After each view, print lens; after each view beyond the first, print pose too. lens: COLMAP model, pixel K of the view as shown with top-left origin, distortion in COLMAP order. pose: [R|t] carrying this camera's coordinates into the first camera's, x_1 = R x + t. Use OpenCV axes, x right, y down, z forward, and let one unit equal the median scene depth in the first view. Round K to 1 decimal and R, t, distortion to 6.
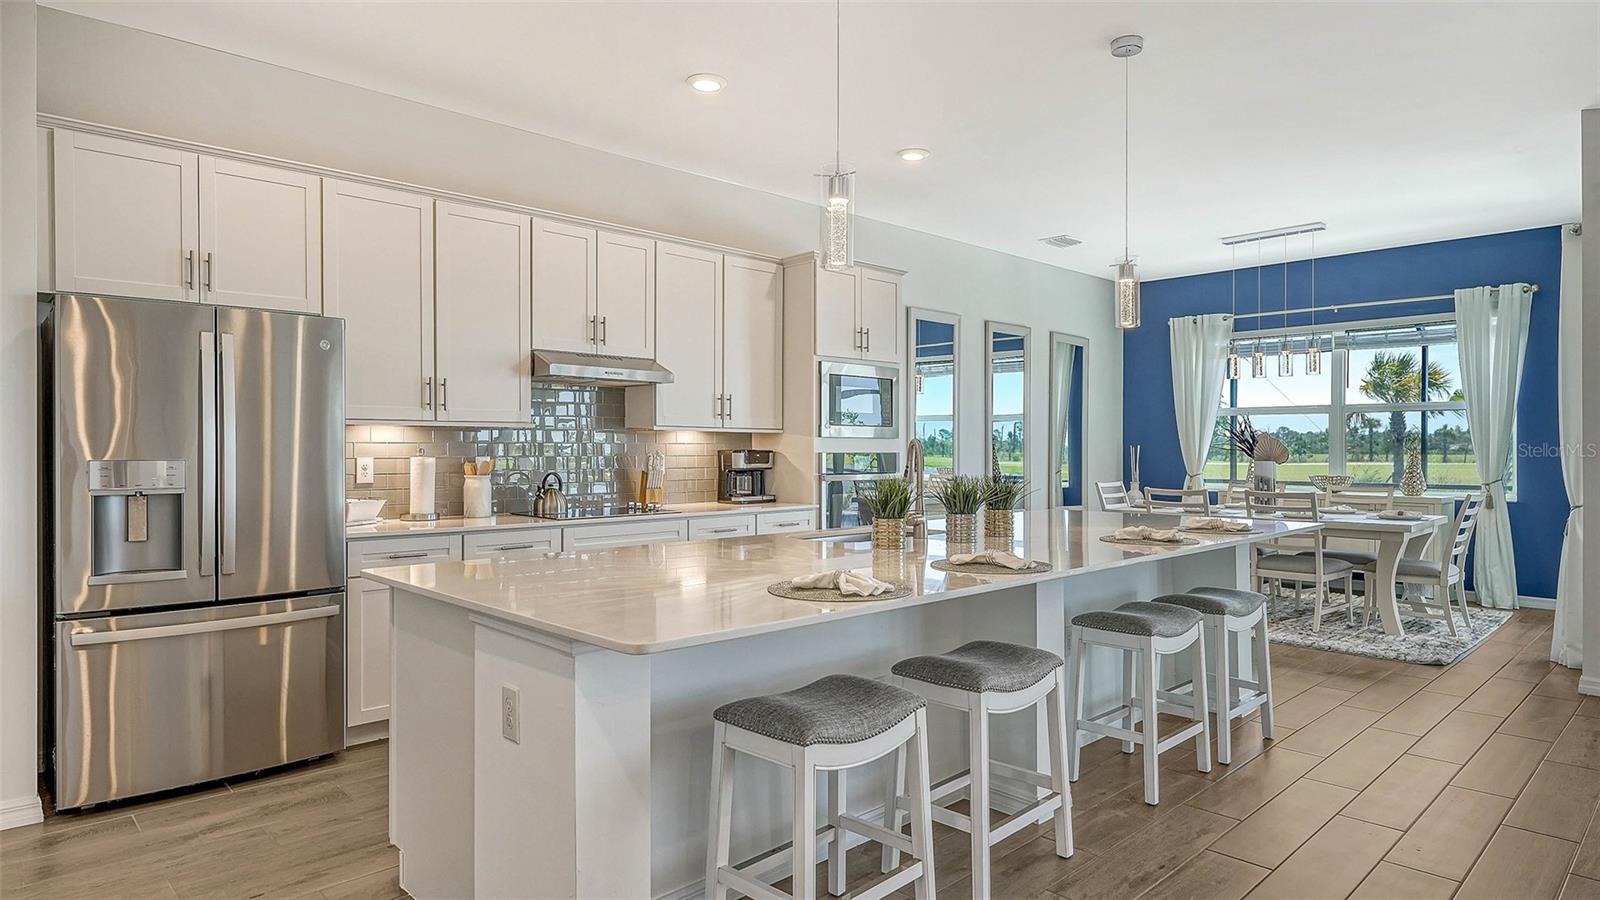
lens RADIAL K [[935.8, 0, 789.2], [0, 935.8, 456.4], [0, 0, 1]] dist [-0.003169, 0.001143]
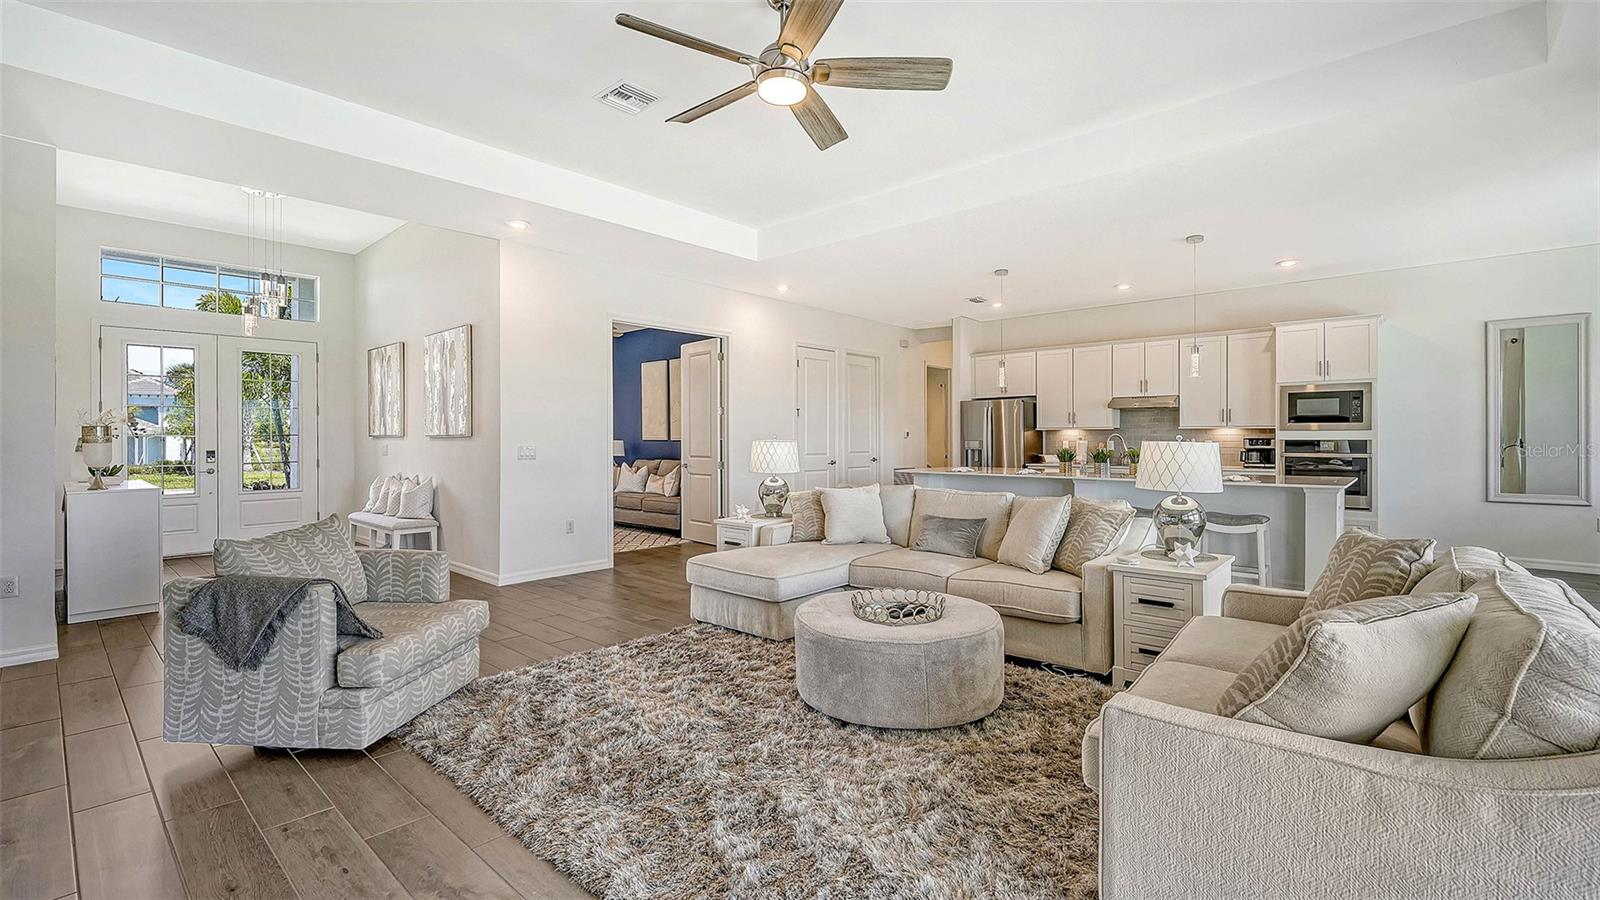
lens RADIAL K [[729.7, 0, 813.3], [0, 729.7, 437.4], [0, 0, 1]] dist [0.007538, -0.000116]
pose [[0.075912, 0.001122, -0.997114, 1.516963], [-0.002645, 0.999996, 0.000924, -0.008072], [0.997111, 0.002568, 0.075914, 0.055824]]
